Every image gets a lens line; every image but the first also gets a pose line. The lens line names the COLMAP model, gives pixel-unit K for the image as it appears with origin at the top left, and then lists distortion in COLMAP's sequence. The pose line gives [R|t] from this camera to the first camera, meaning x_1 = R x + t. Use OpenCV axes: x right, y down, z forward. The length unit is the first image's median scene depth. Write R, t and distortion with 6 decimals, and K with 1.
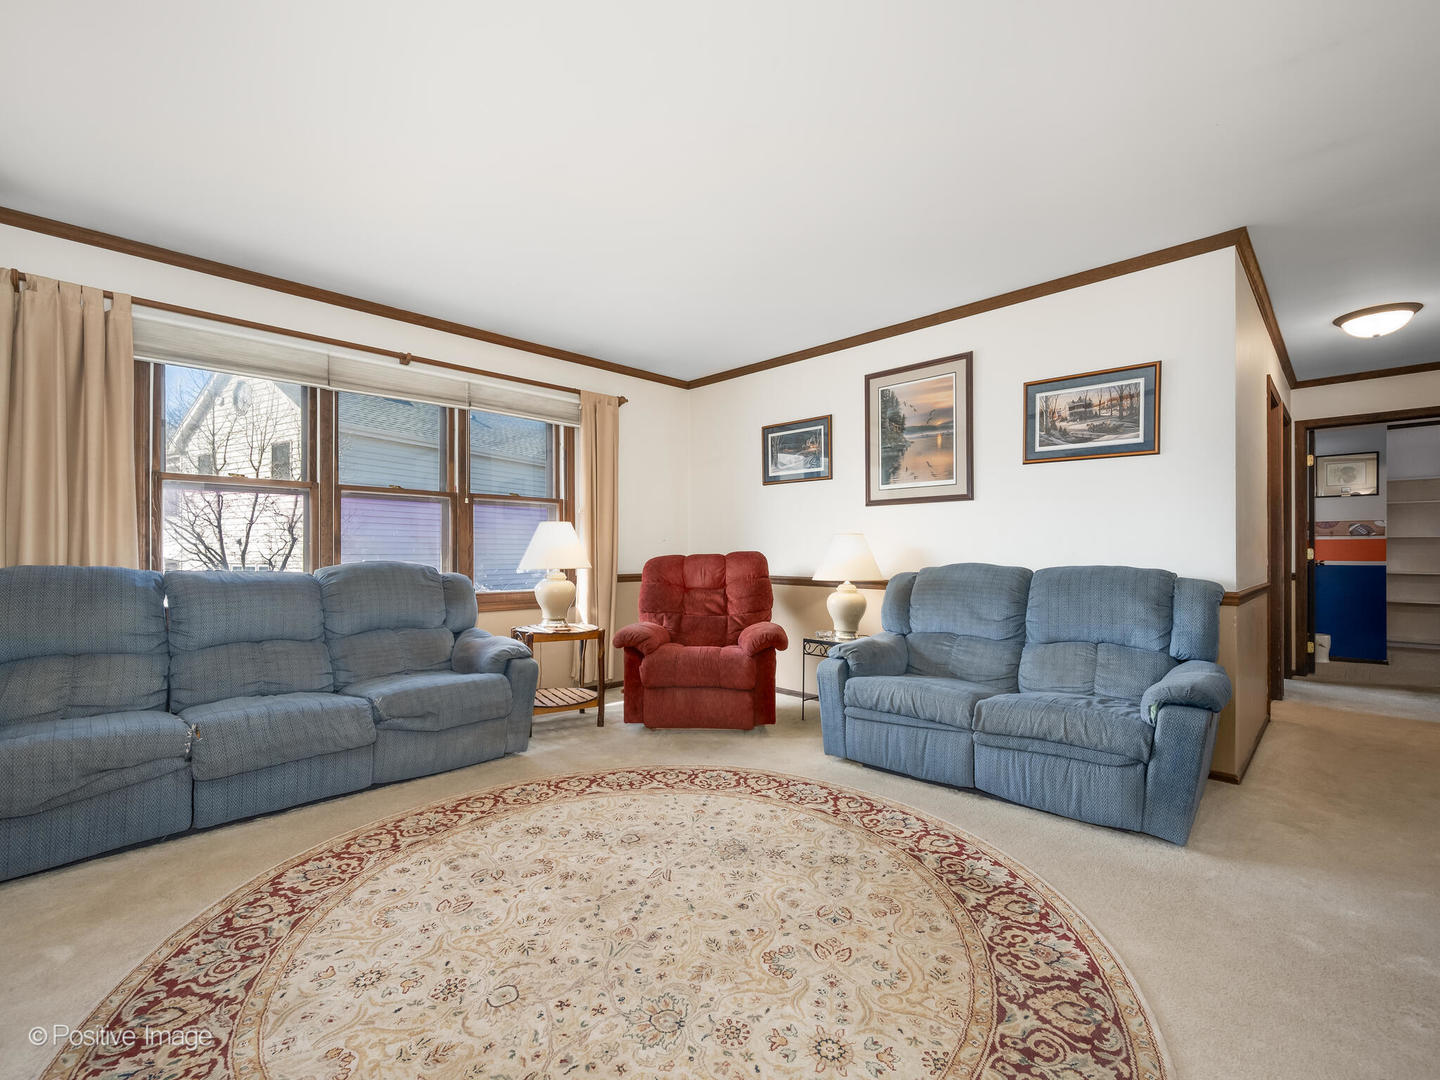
lens RADIAL K [[637.7, 0, 719.9], [0, 637.7, 551.8], [0, 0, 1]] dist [-0.001788, 0.000208]
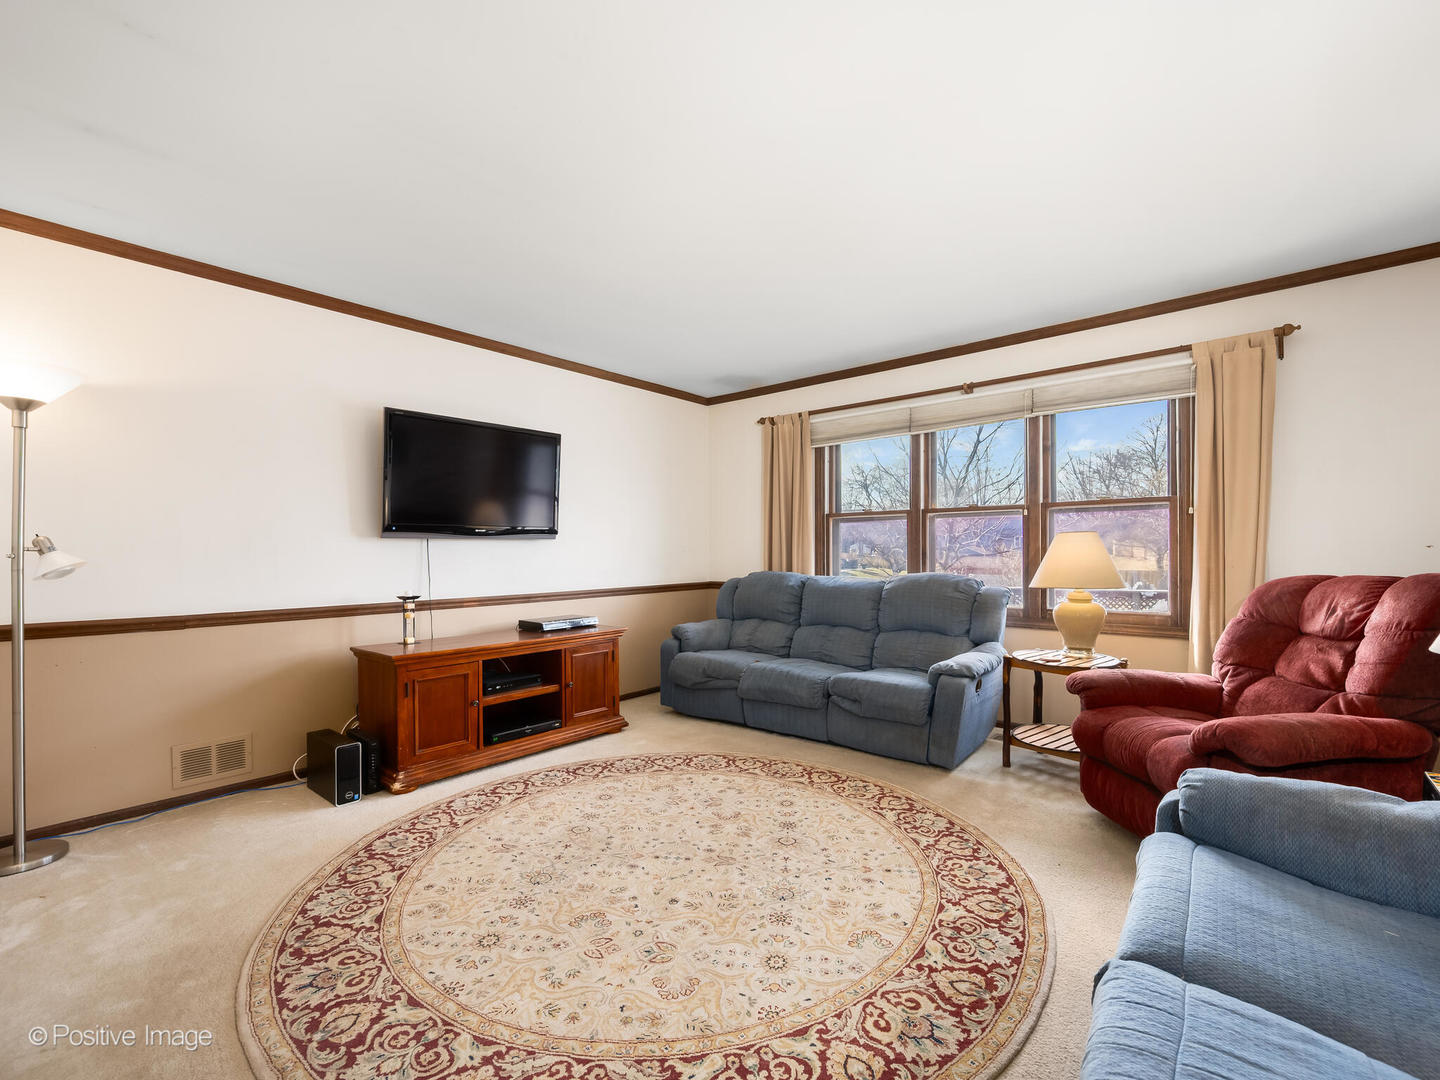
lens RADIAL K [[637.7, 0, 725.4], [0, 637.7, 549.2], [0, 0, 1]] dist [-0.001788, 0.000208]
pose [[0.082503, -0.003302, -0.996585, 1.098748], [0.010350, 0.999943, -0.002457, -0.053102], [0.996537, -0.010112, 0.082532, 0.954157]]
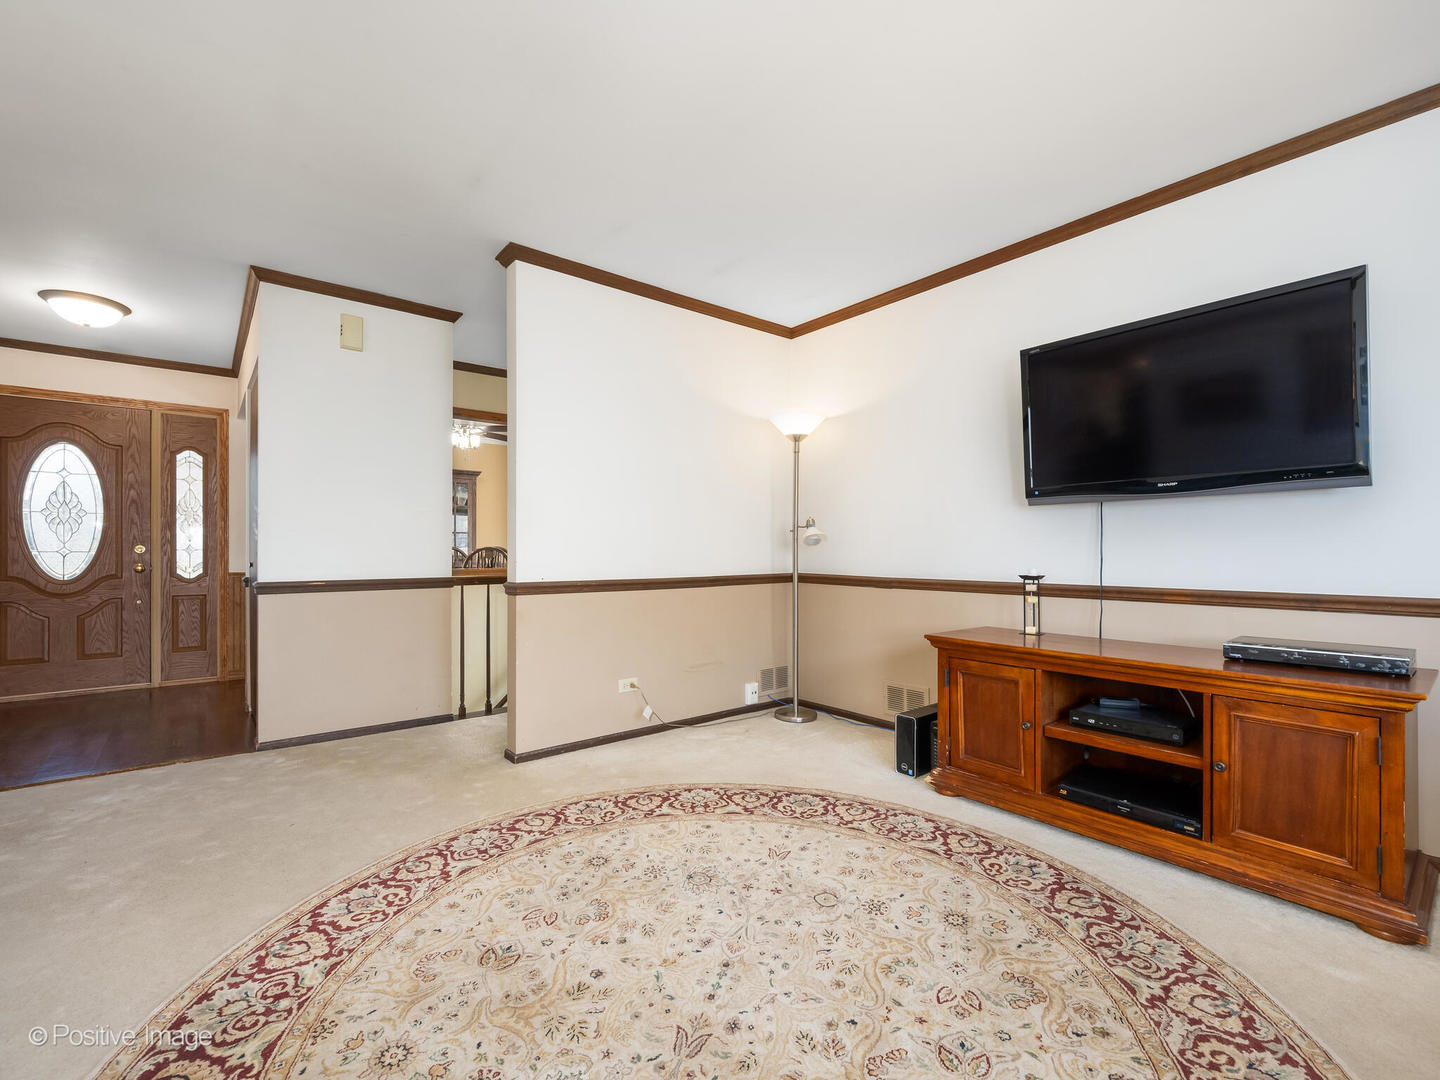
lens RADIAL K [[637.7, 0, 726.3], [0, 637.7, 545.7], [0, 0, 1]] dist [-0.001788, 0.000208]
pose [[-0.995115, 0.003856, 0.098650, -0.204219], [0.002861, 0.999944, -0.010222, 0.009343], [-0.098684, -0.009890, -0.995070, 1.721535]]
